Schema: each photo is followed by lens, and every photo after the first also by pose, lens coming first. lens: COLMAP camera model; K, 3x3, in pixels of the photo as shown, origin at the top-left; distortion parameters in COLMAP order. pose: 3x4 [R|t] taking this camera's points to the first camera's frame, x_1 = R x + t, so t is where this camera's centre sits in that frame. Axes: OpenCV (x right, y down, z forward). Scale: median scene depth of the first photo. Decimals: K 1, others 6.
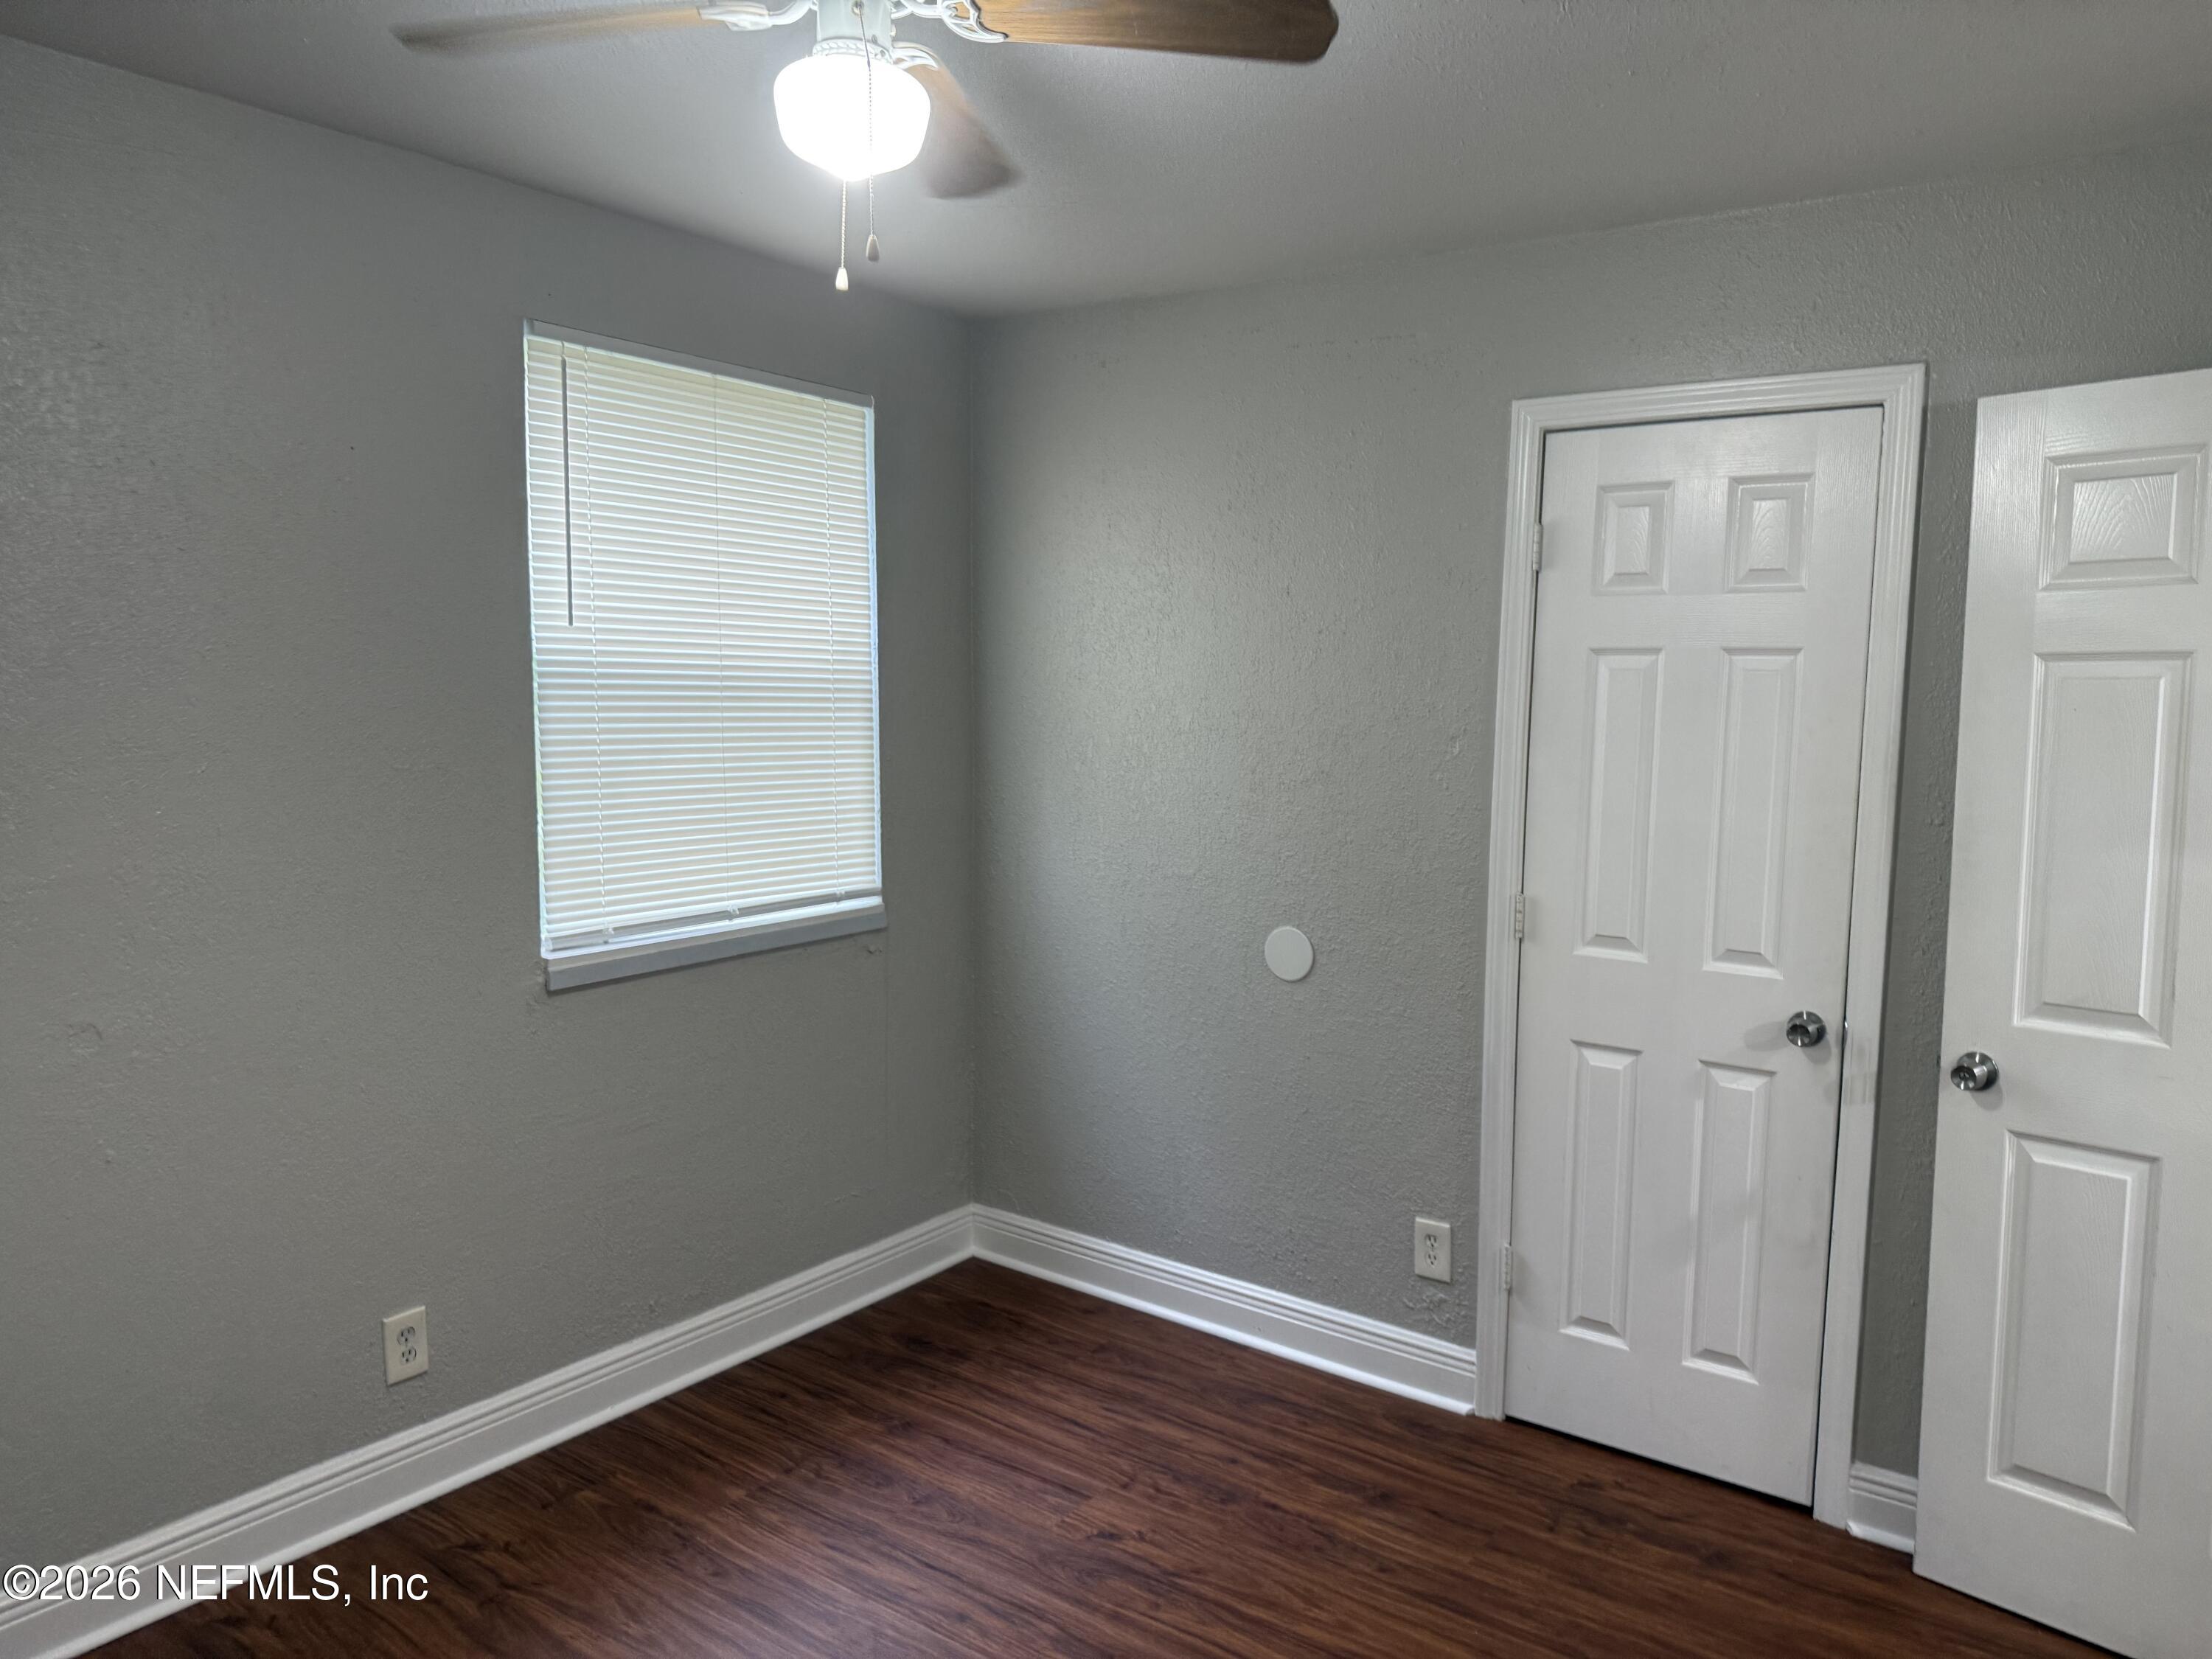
lens RADIAL K [[1574.4, 0, 1073.7], [0, 1574.4, 838.2], [0, 0, 1]] dist [0.114275, -0.179266]
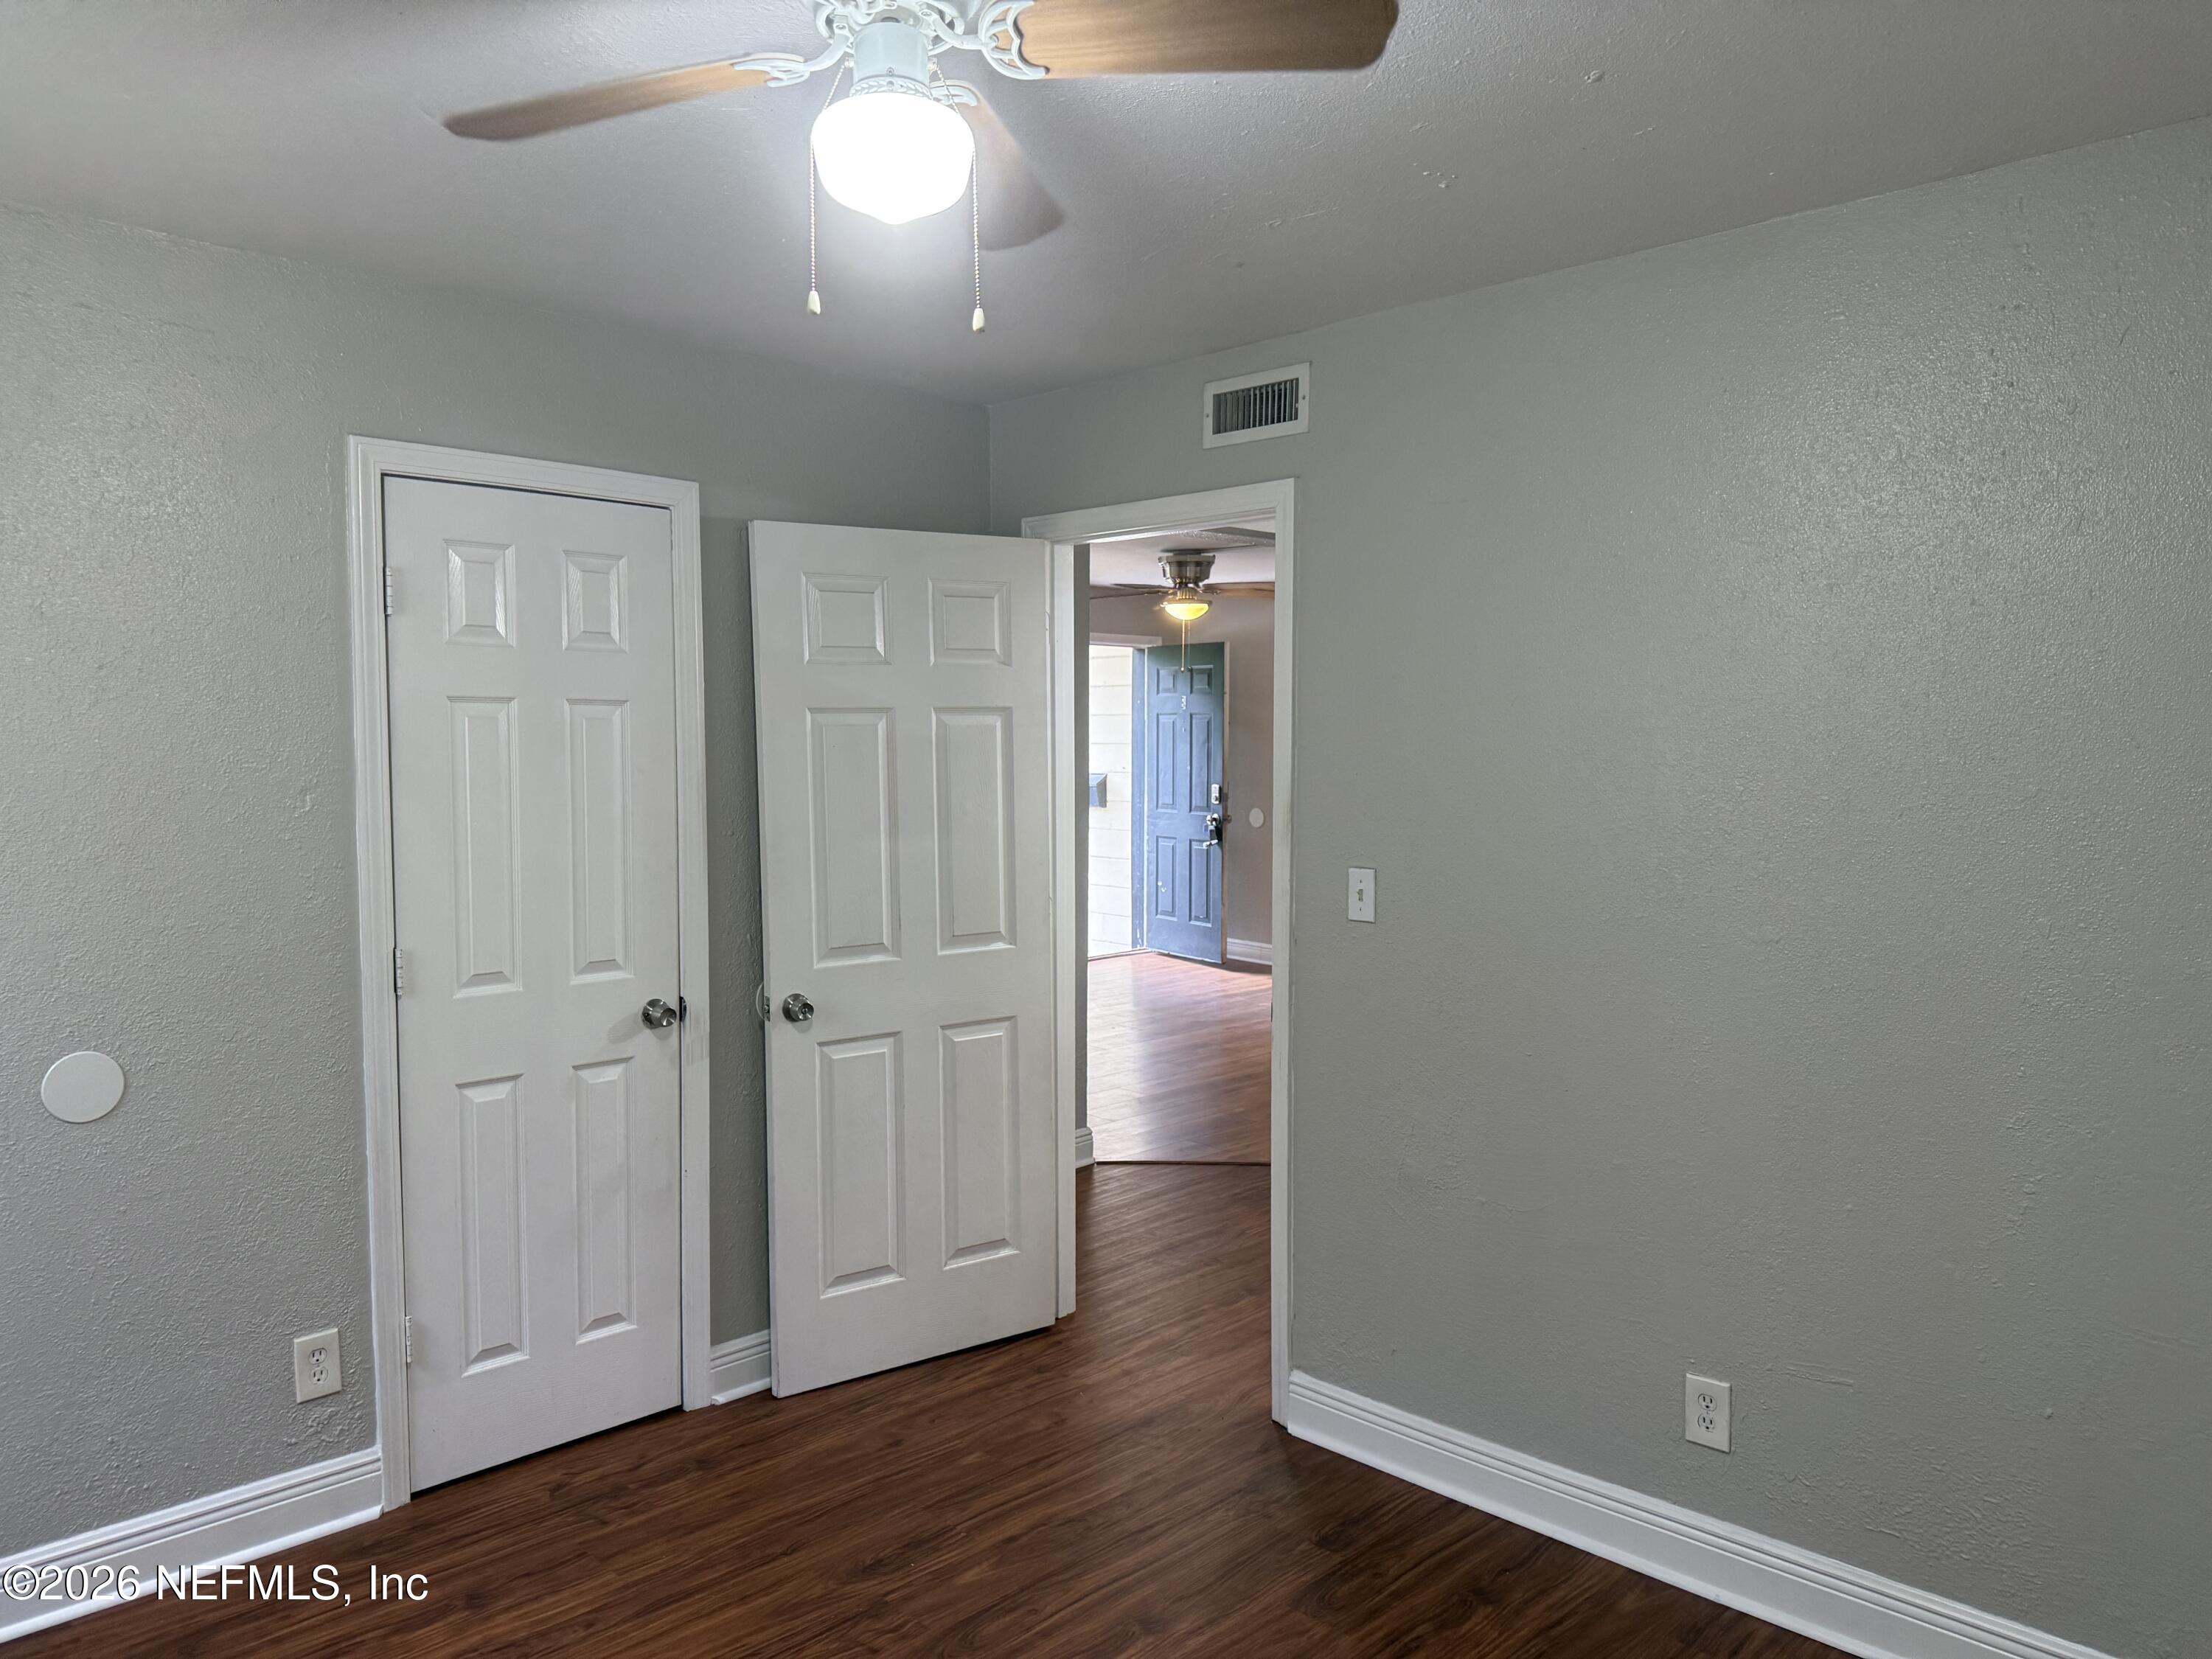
lens RADIAL K [[1585.6, 0, 1118.0], [0, 1585.6, 832.4], [0, 0, 1]] dist [0.085364, -0.160212]
pose [[0.140261, -0.077479, 0.987078, -0.646802], [0.103109, 0.992656, 0.063265, -0.054666], [-0.984731, 0.092903, 0.147220, 0.447419]]
